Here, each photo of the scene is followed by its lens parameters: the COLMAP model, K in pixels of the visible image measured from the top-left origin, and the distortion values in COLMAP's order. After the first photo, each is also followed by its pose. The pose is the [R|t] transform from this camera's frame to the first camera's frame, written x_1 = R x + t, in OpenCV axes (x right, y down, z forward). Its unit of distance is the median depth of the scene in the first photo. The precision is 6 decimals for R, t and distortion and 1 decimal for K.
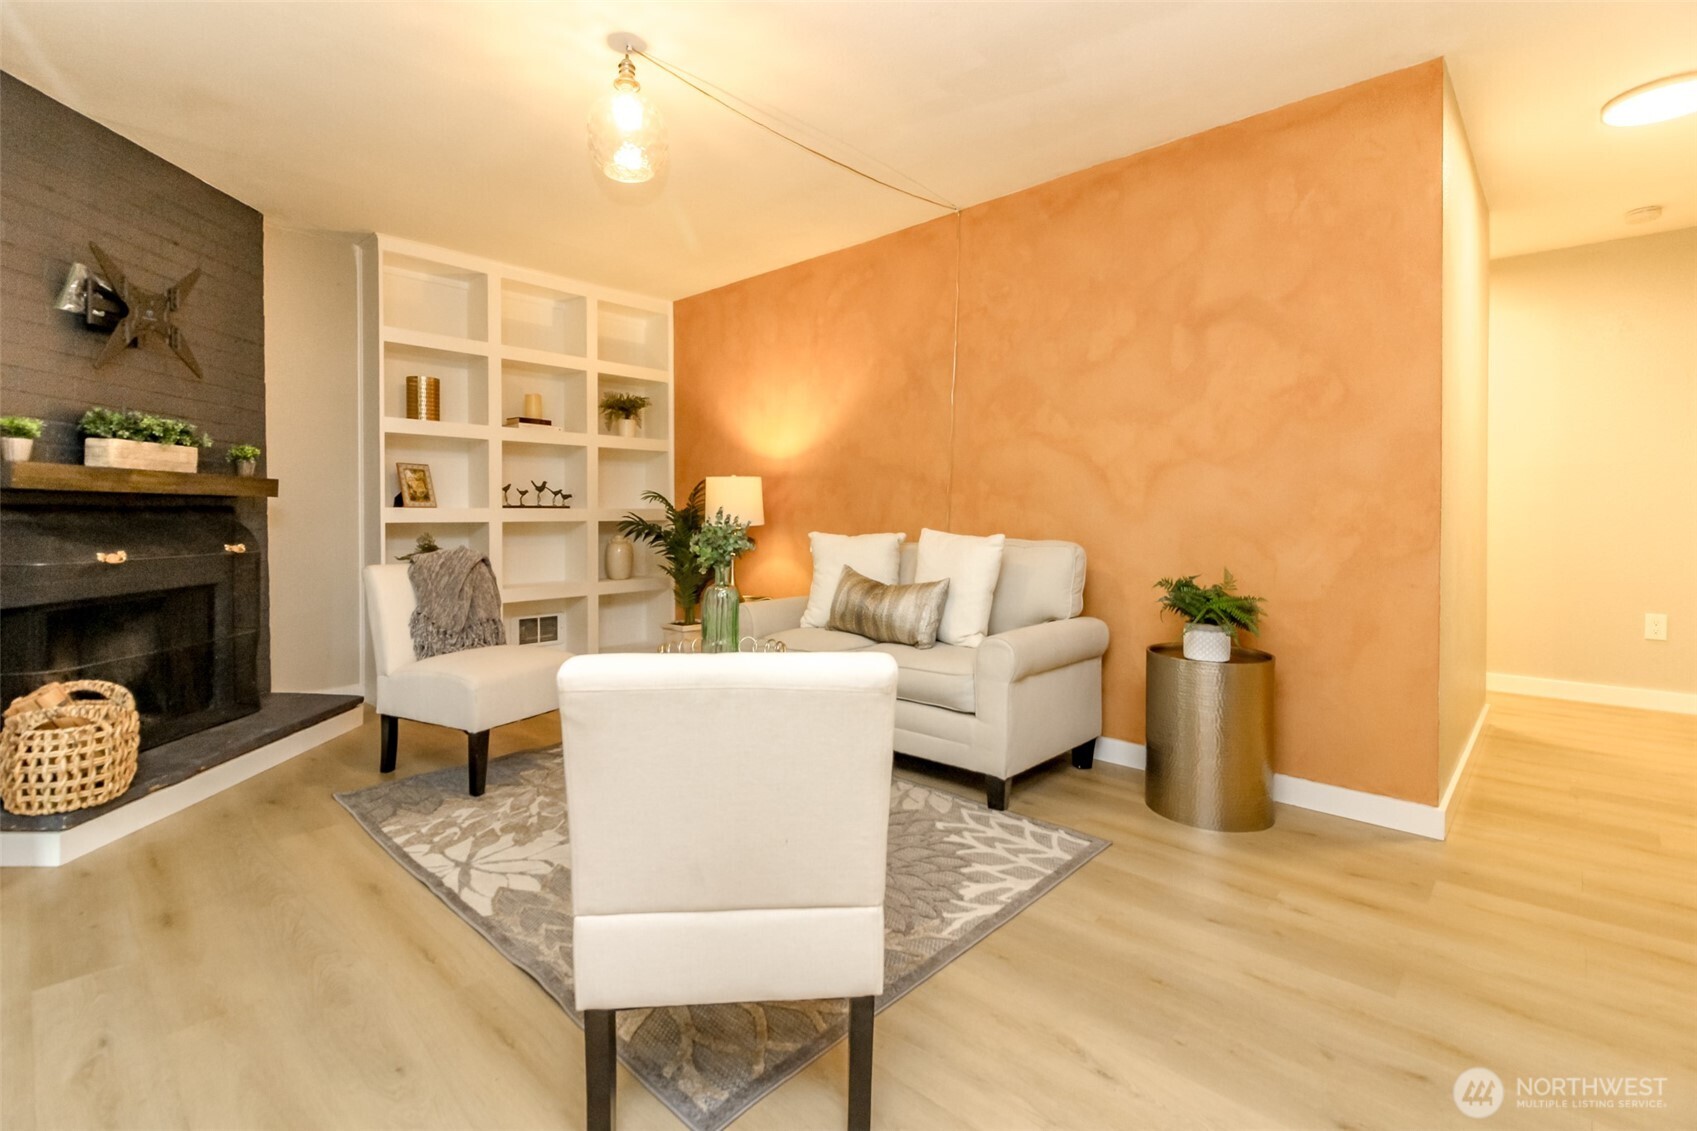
lens RADIAL K [[774.1, 0, 837.9], [0, 774.1, 521.1], [0, 0, 1]] dist [-0.001102, -0.001623]
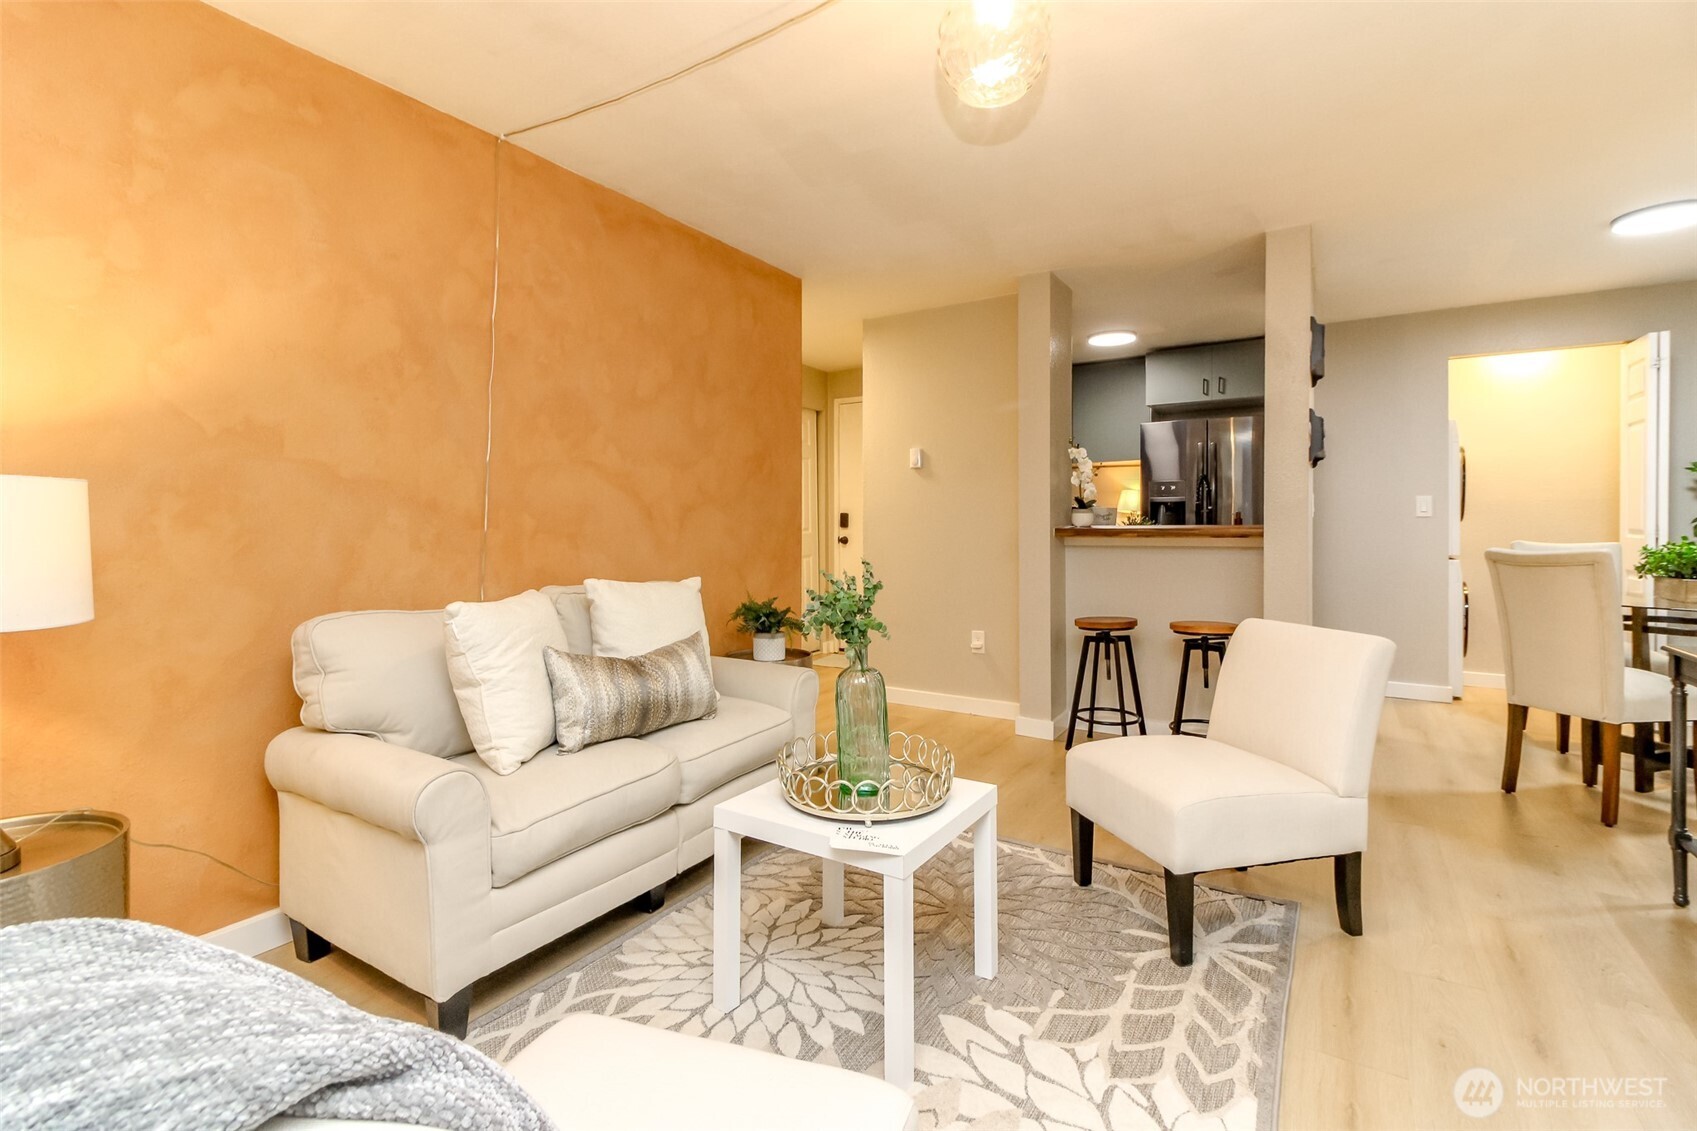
lens RADIAL K [[773.3, 0, 823.1], [0, 773.3, 536.2], [0, 0, 1]] dist [0.002969, 0.000499]
pose [[-0.173565, -0.015482, 0.984701, -0.891169], [0.009445, 0.999804, 0.017385, -0.058122], [-0.984777, 0.012318, -0.173384, 1.218705]]
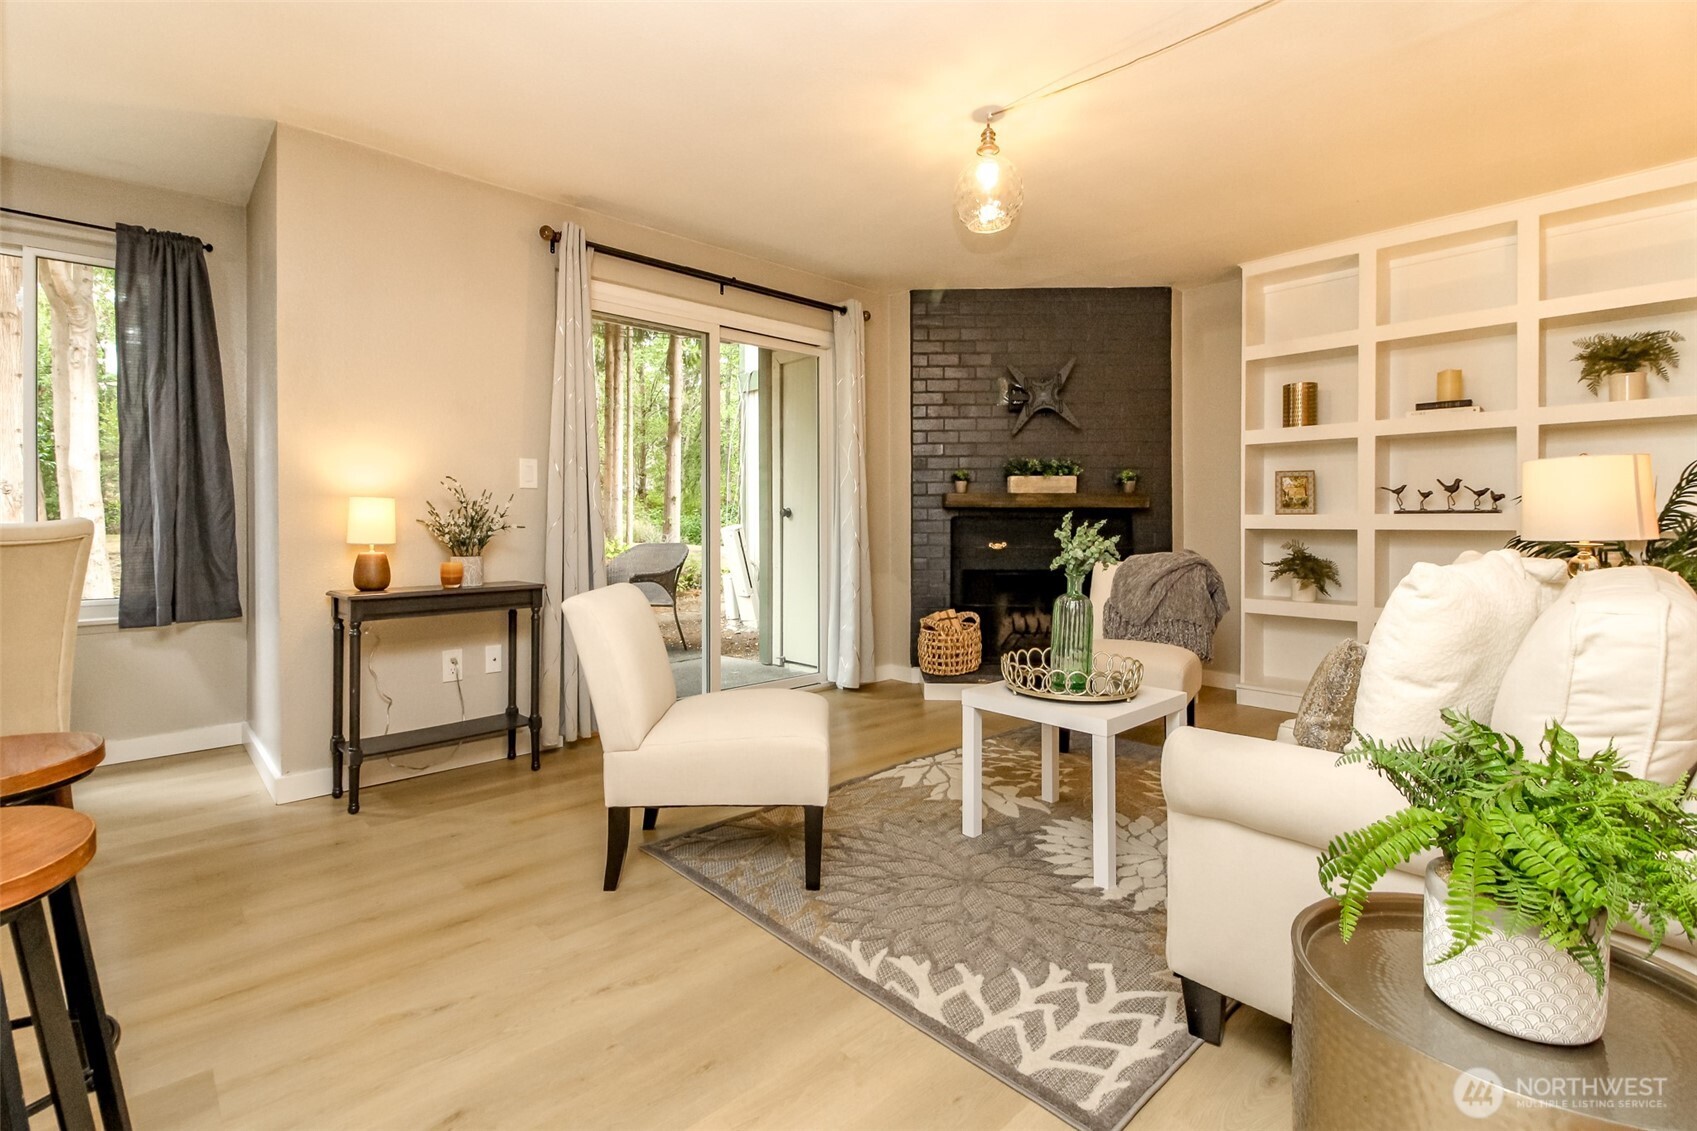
lens RADIAL K [[774.1, 0, 837.9], [0, 774.1, 521.1], [0, 0, 1]] dist [-0.001102, -0.001623]
pose [[-0.080408, 0.000067, -0.996762, 0.856369], [-0.010571, 0.999944, 0.000920, -0.005262], [0.996706, 0.010611, -0.080403, 0.826433]]
